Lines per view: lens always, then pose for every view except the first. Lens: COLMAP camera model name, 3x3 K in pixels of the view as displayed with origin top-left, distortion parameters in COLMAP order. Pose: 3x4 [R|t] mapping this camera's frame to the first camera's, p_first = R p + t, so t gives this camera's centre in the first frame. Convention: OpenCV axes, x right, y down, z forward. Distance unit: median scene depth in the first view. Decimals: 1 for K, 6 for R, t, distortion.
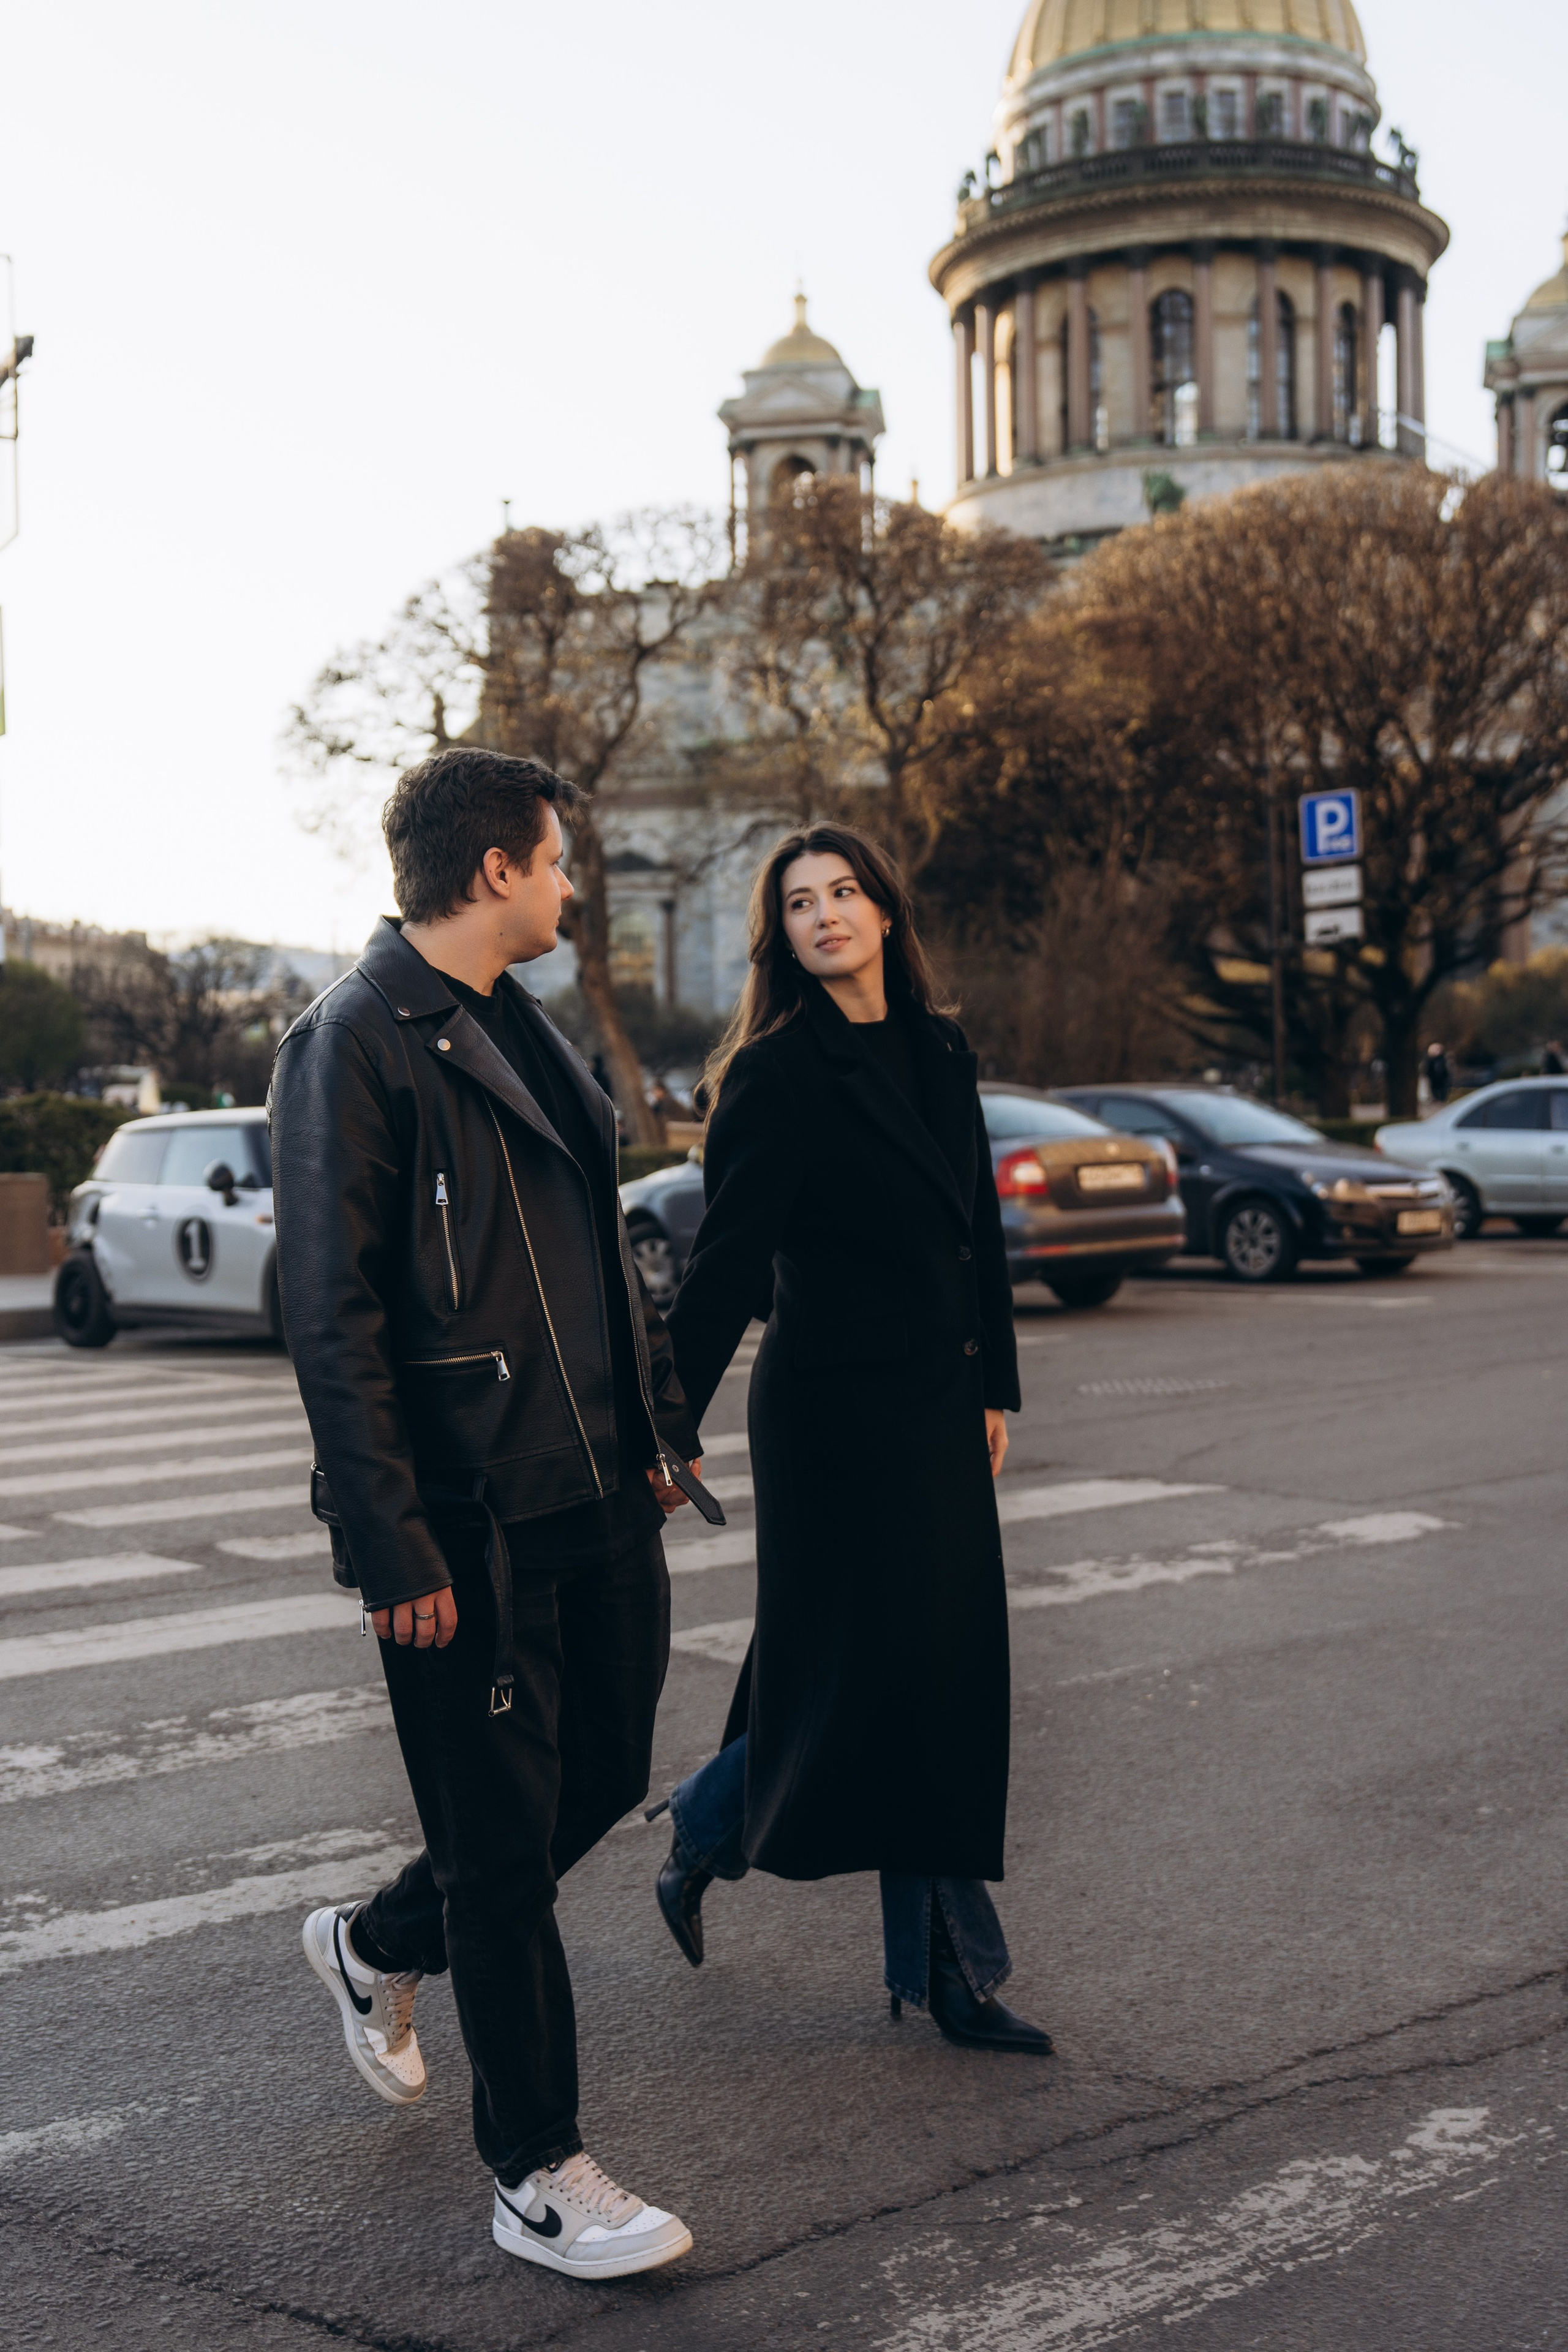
lens RADIAL K [[2823.7, 0, 734.3], [0, 2823.7, 1178.8], [0, 0, 1]] dist [0.016232, 0.000000]
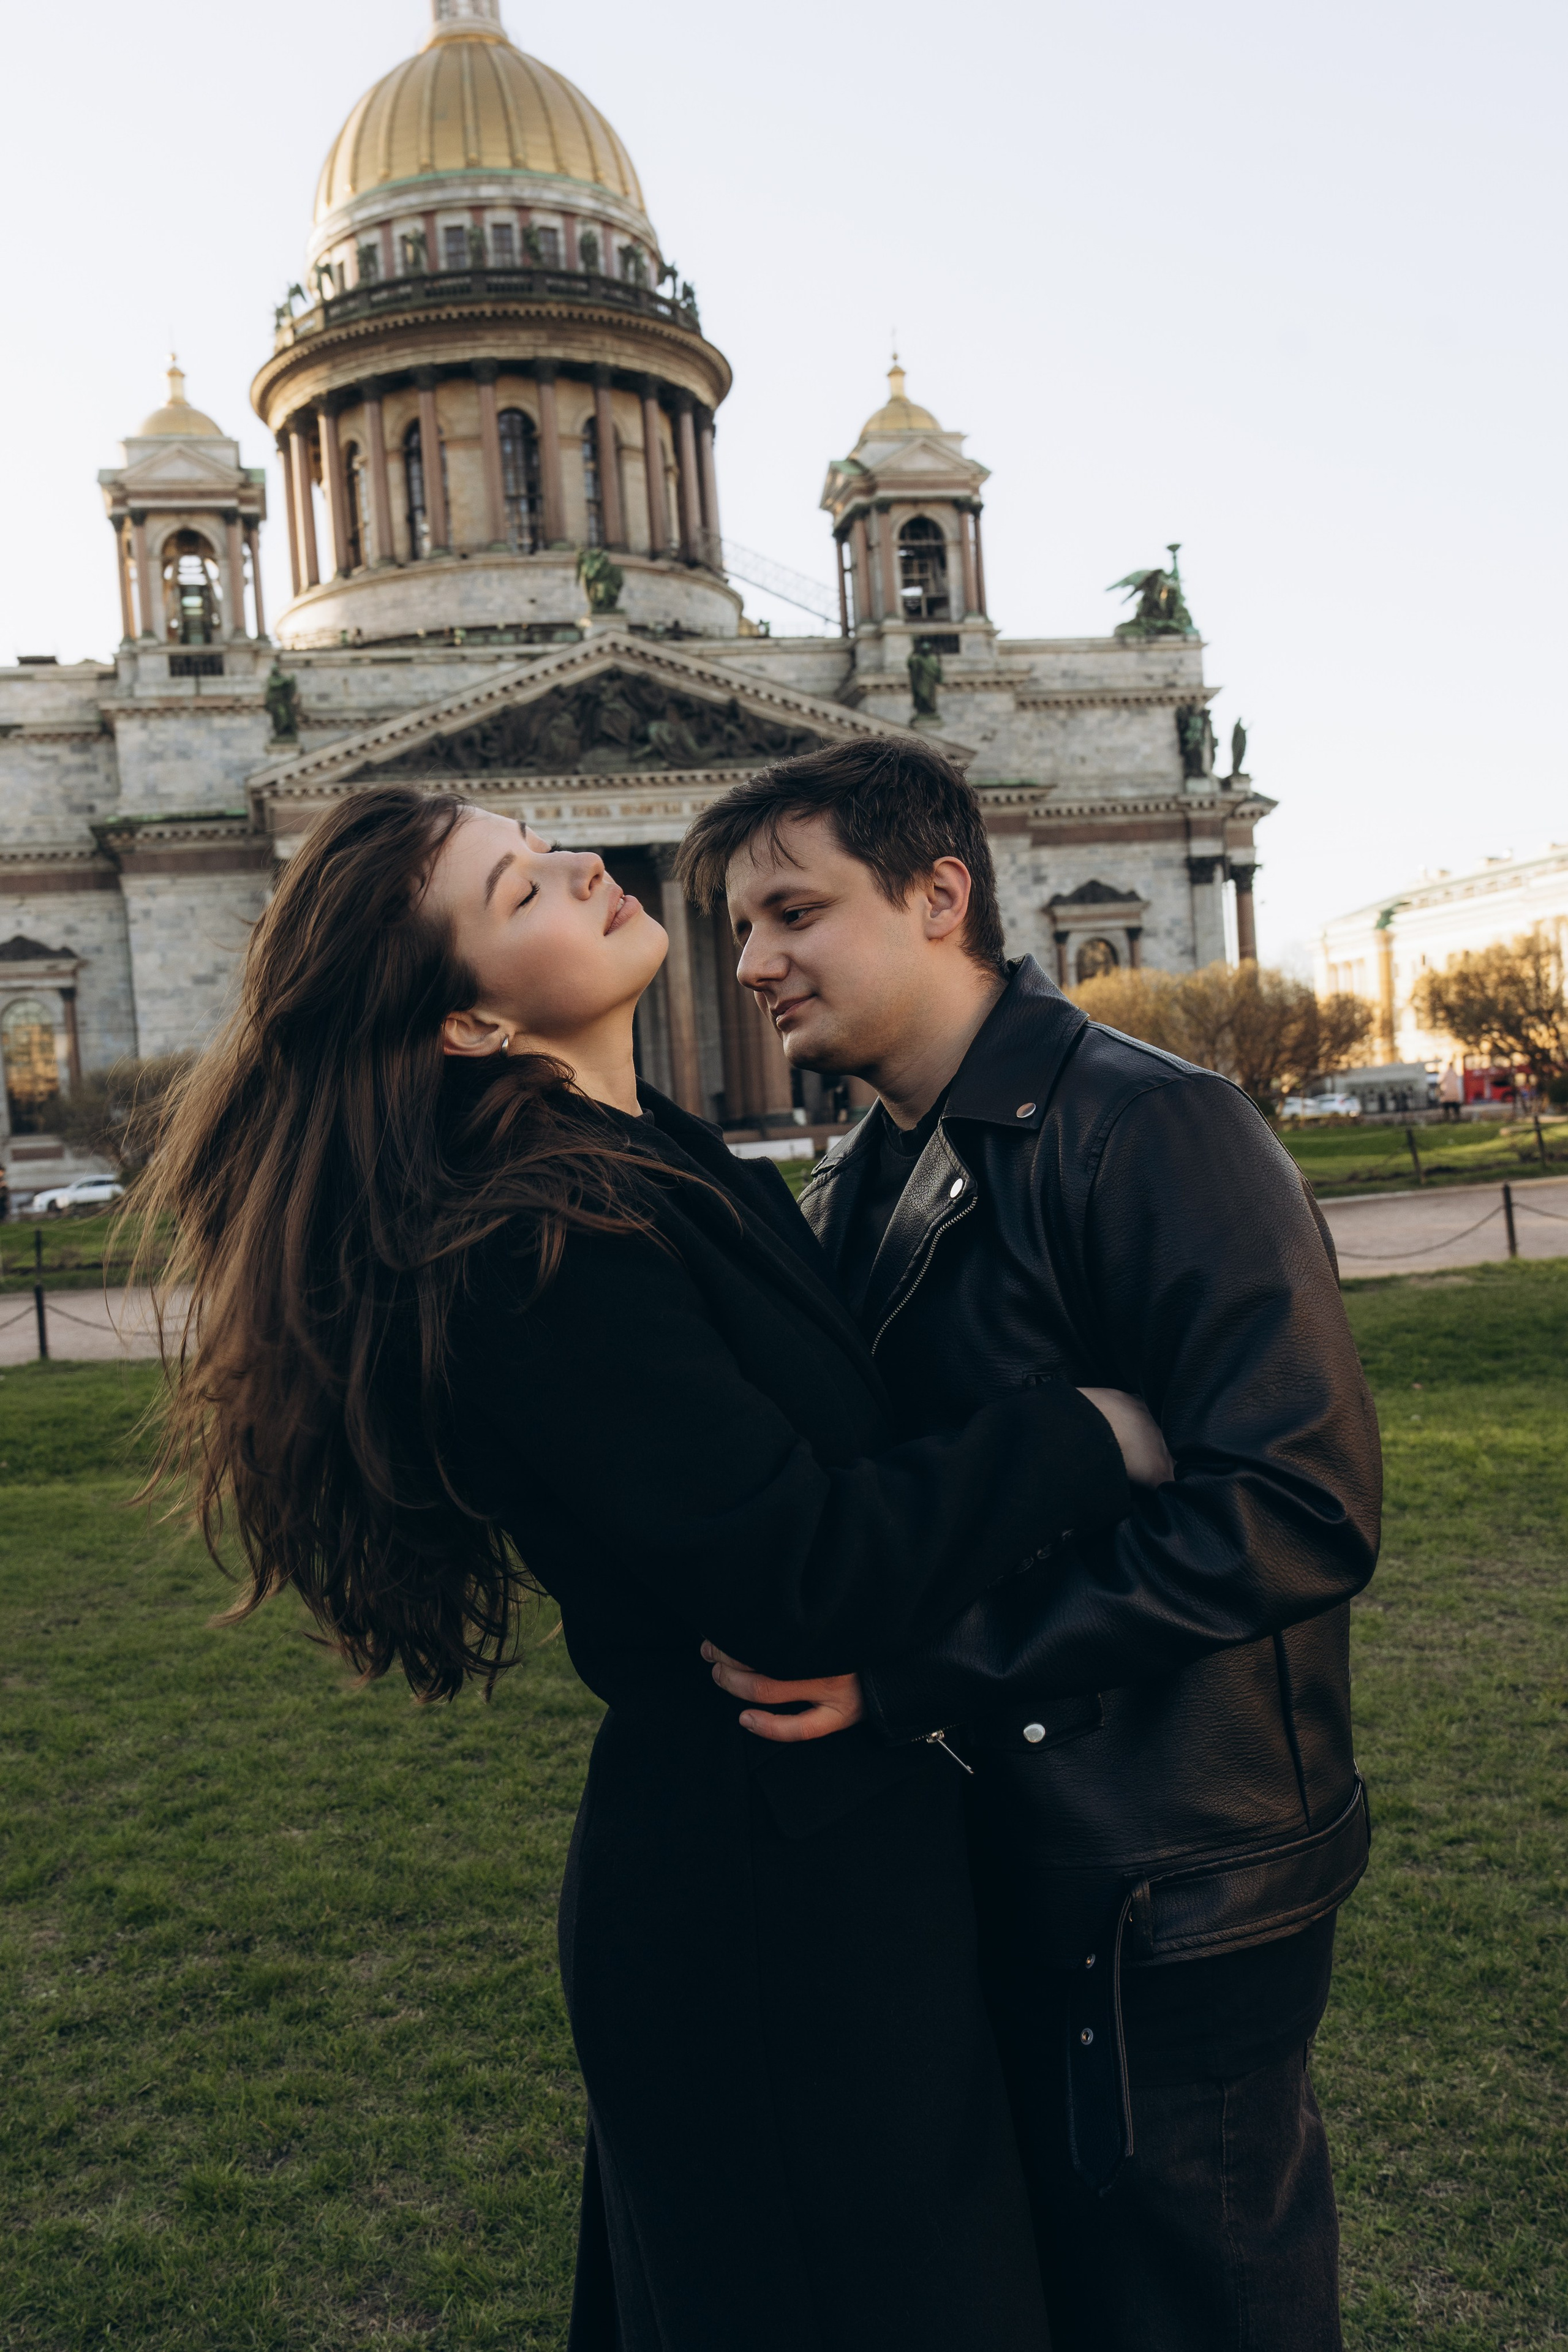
lens RADIAL K [[2112.8, 0, 735.8], [0, 2112.8, 1245.9], [0, 0, 1]] dist [-0.001372, -0.004023]
pose [[0.913685, -0.068149, 0.400669, -0.109946], [0.067633, 0.997591, 0.015449, -0.005924], [-0.400757, 0.012983, 0.916092, 0.243662]]
